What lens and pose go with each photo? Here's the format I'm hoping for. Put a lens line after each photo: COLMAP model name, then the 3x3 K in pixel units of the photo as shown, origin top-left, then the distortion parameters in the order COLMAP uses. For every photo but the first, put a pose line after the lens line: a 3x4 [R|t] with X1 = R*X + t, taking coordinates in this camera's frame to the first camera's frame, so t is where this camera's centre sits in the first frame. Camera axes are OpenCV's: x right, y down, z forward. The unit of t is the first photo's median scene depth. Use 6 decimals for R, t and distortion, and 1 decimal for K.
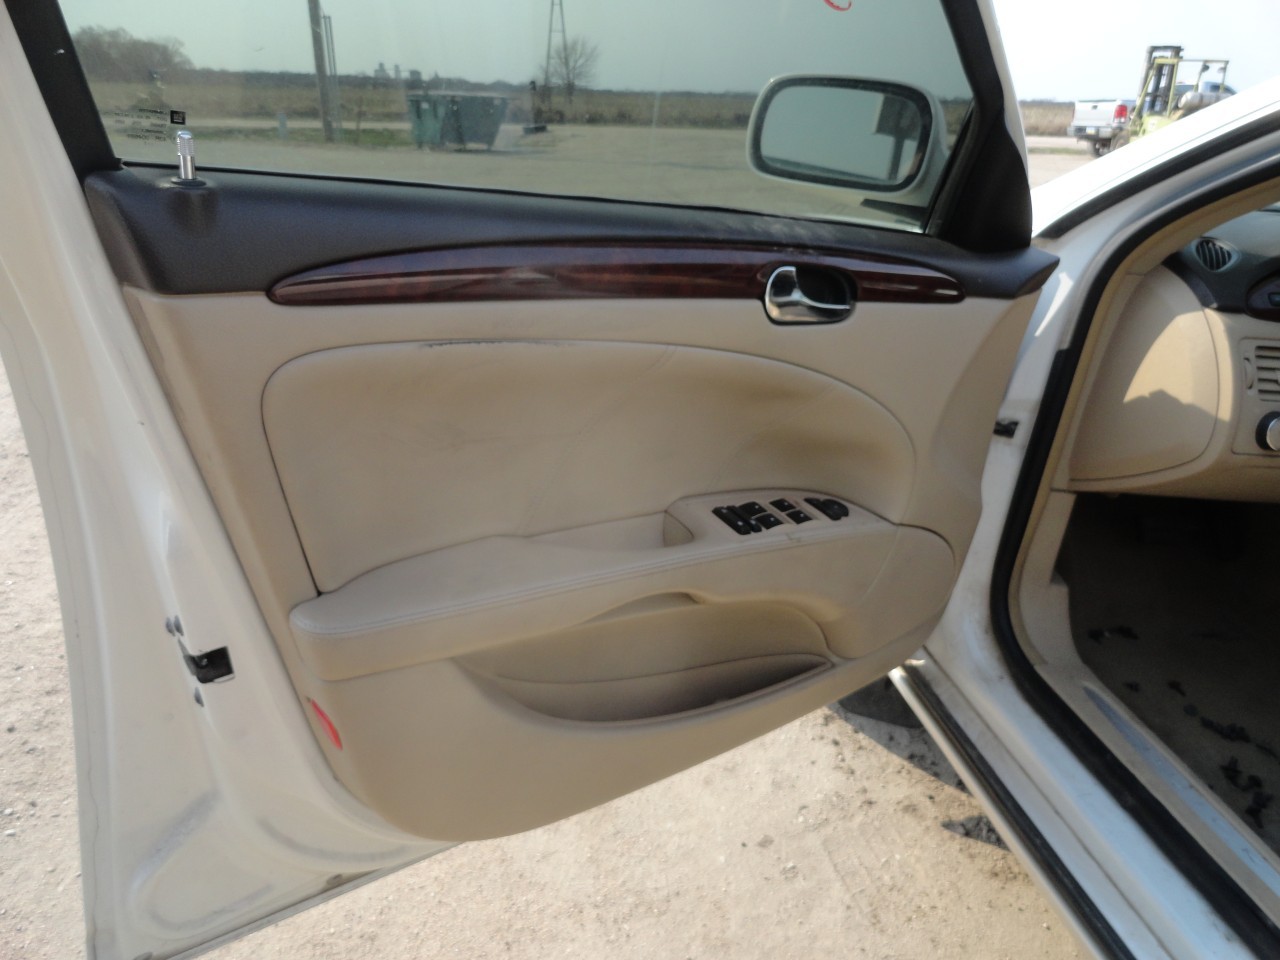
lens RADIAL K [[885.5, 0, 644.8], [0, 885.5, 477.0], [0, 0, 1]] dist [-0.007185, 0.000816]
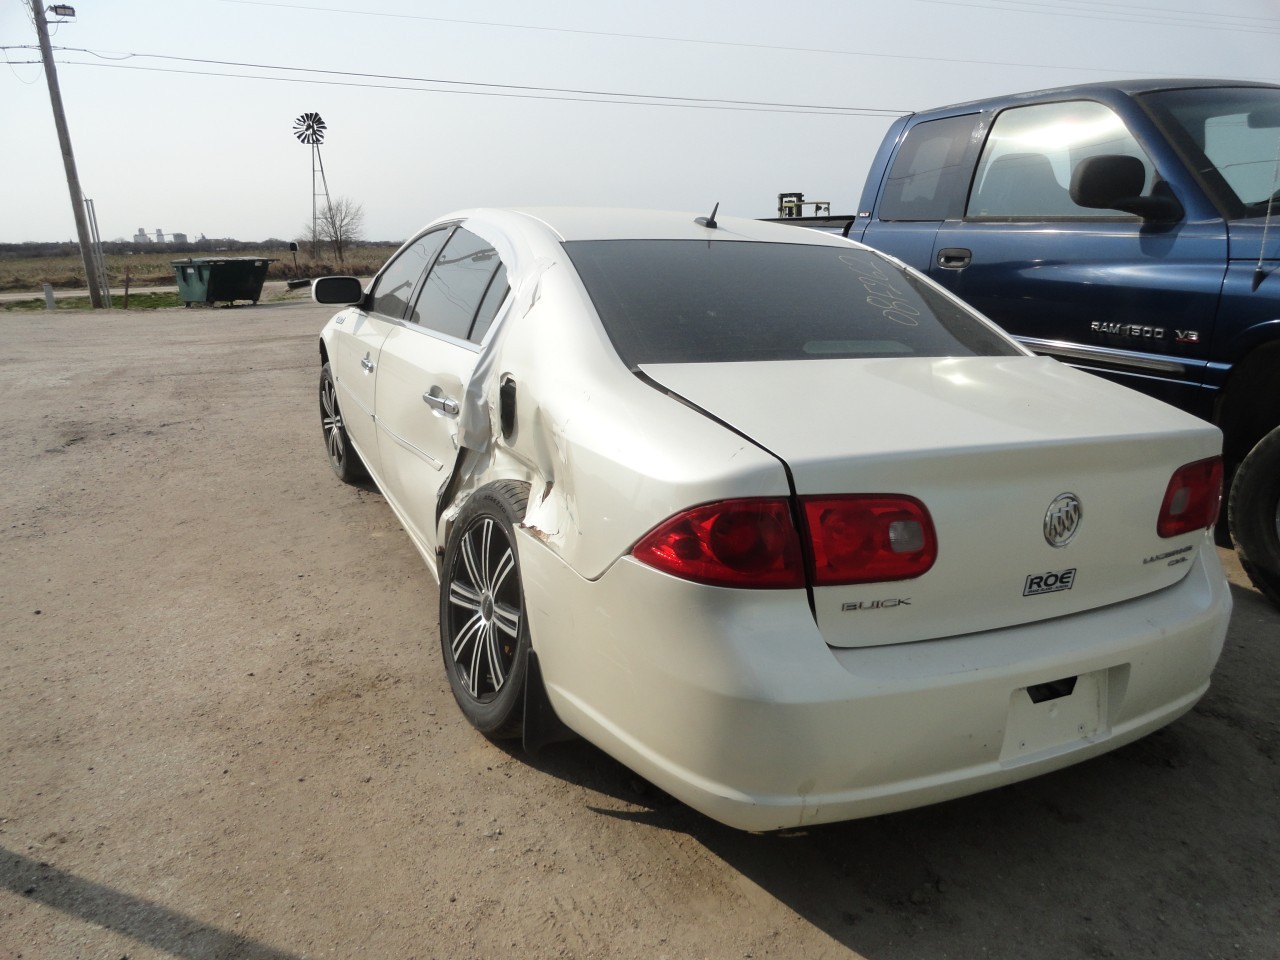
lens RADIAL K [[885.5, 0, 646.8], [0, 885.5, 480.8], [0, 0, 1]] dist [-0.007185, 0.000816]
pose [[0.970449, -0.111081, 0.214219, 0.033247], [0.140013, 0.982233, -0.124957, 0.047983], [-0.196533, 0.151257, 0.968760, -0.121536]]
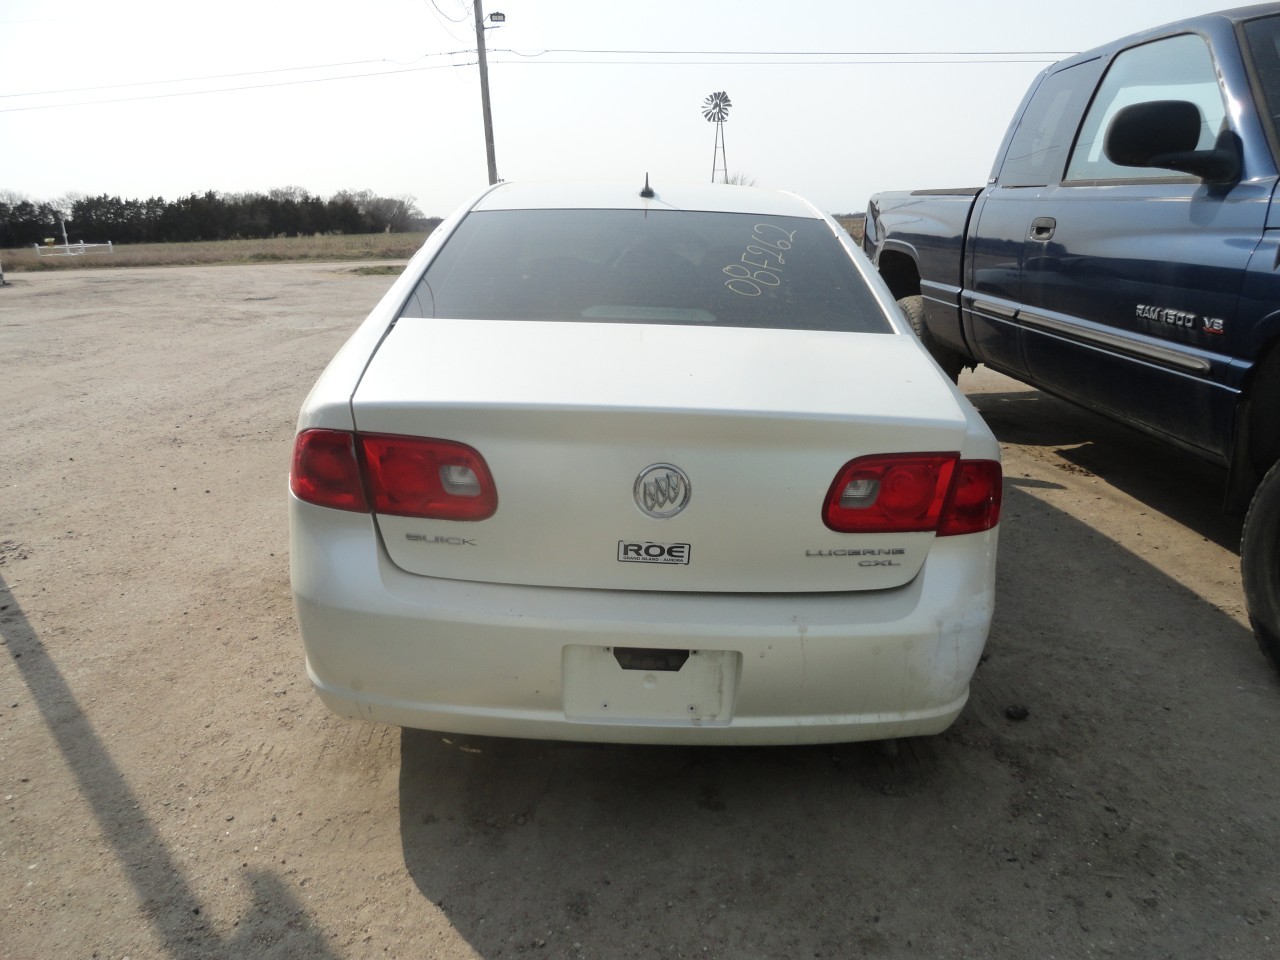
lens RADIAL K [[885.5, 0, 644.0], [0, 885.5, 480.0], [0, 0, 1]] dist [-0.007185, 0.000816]
pose [[0.977800, 0.004483, -0.209494, 0.093198], [-0.030656, 0.992074, -0.121858, 0.054554], [0.207287, 0.125575, 0.970187, -0.127177]]
